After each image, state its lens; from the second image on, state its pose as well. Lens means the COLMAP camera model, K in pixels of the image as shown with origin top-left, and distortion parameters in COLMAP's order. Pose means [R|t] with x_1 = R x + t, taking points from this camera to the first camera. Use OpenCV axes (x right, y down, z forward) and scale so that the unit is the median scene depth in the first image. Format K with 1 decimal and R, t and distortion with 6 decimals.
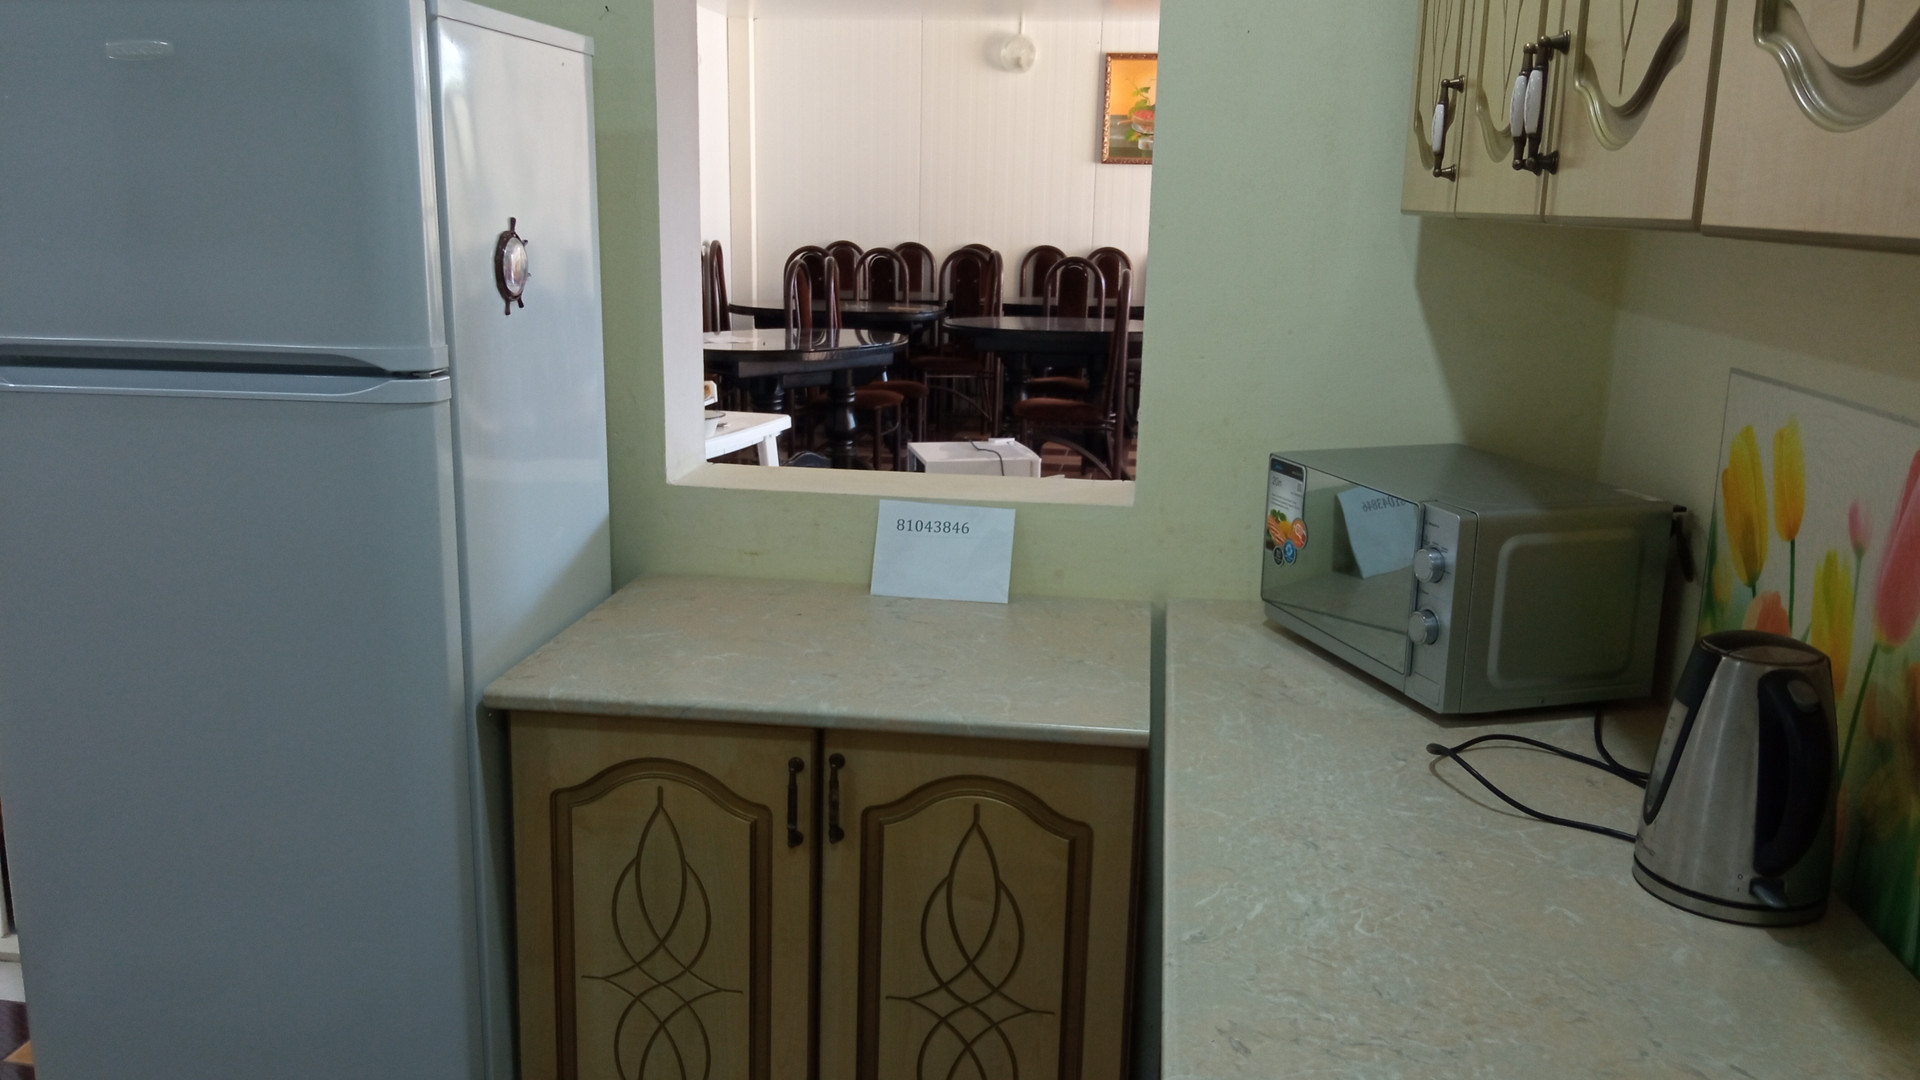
lens RADIAL K [[1544.5, 0, 960.0], [0, 1544.5, 540.0], [0, 0, 1]] dist [0.115057, -0.183821]
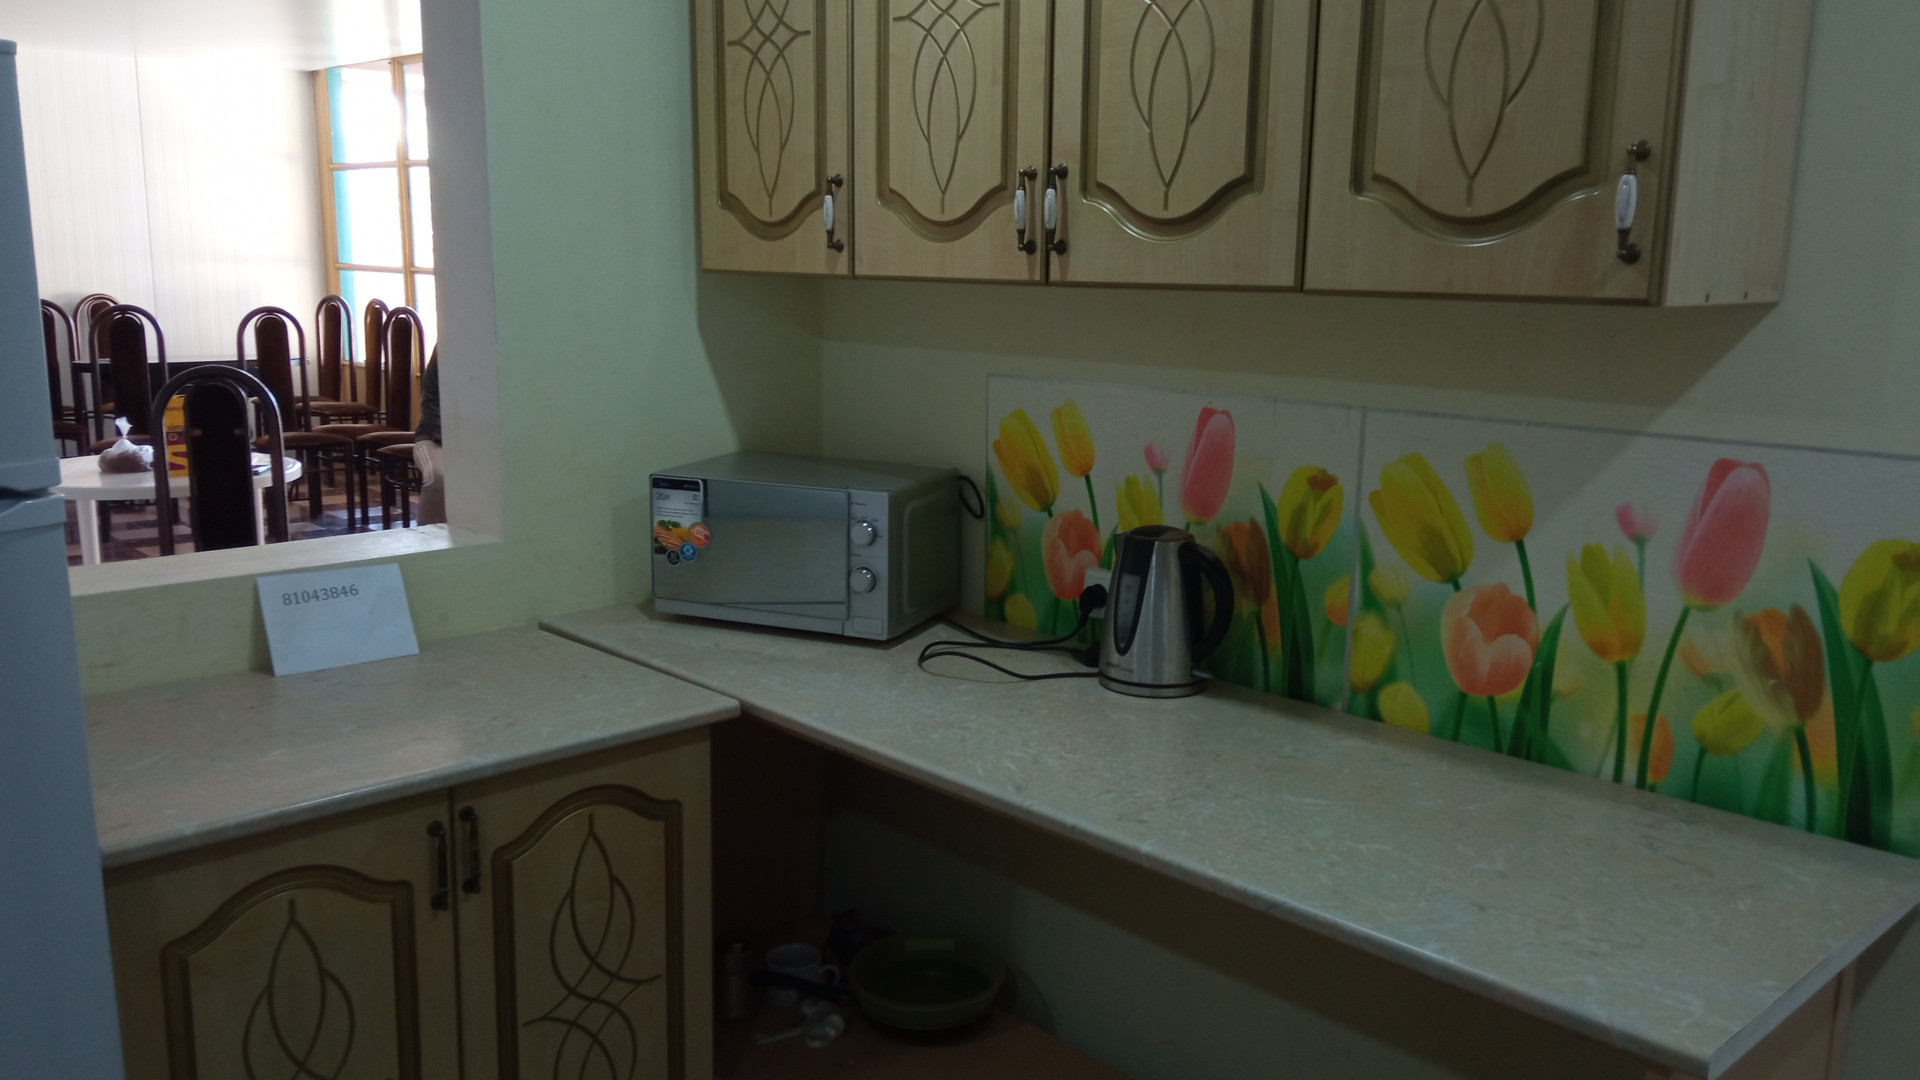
lens RADIAL K [[1544.5, 0, 960.0], [0, 1544.5, 540.0], [0, 0, 1]] dist [0.115057, -0.183821]
pose [[0.628364, -0.154559, 0.762411, -0.626264], [0.167589, 0.983946, 0.061346, -0.043717], [-0.759653, 0.089224, 0.644179, 0.069931]]
